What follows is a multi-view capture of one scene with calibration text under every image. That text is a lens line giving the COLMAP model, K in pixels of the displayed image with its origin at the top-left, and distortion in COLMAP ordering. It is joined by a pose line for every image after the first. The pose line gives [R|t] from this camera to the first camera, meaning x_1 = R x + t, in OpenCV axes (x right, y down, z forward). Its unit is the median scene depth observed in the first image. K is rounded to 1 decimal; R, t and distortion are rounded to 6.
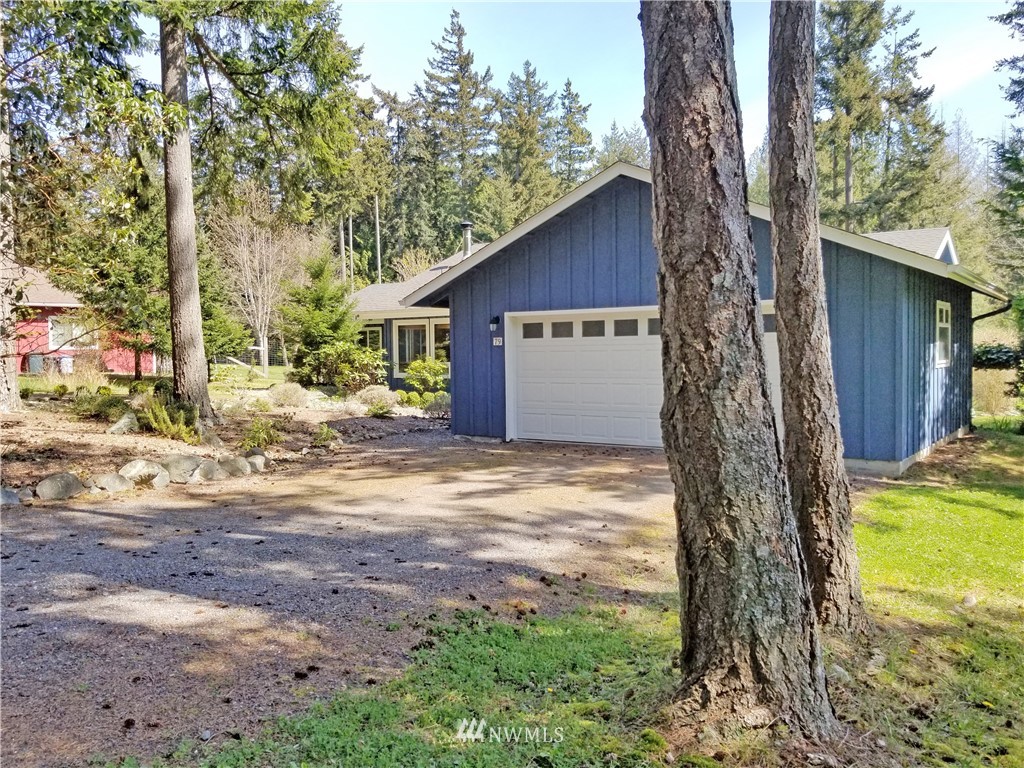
lens RADIAL K [[880.1, 0, 511.7], [0, 880.1, 371.3], [0, 0, 1]] dist [-0.014584, -0.009305]
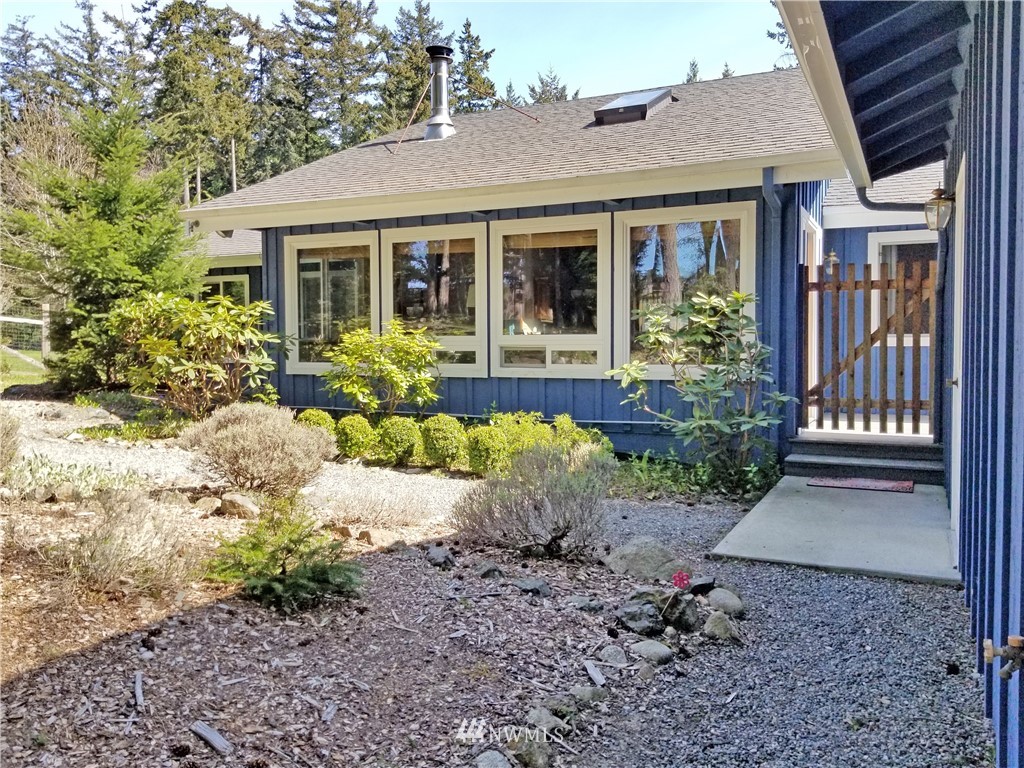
lens RADIAL K [[880.1, 0, 511.7], [0, 880.1, 371.3], [0, 0, 1]] dist [-0.014584, -0.009305]
pose [[0.987577, 0.003817, 0.157090, -0.028084], [-0.005019, 0.999961, 0.007250, 0.000707], [-0.157056, -0.007948, 0.987558, 0.171736]]
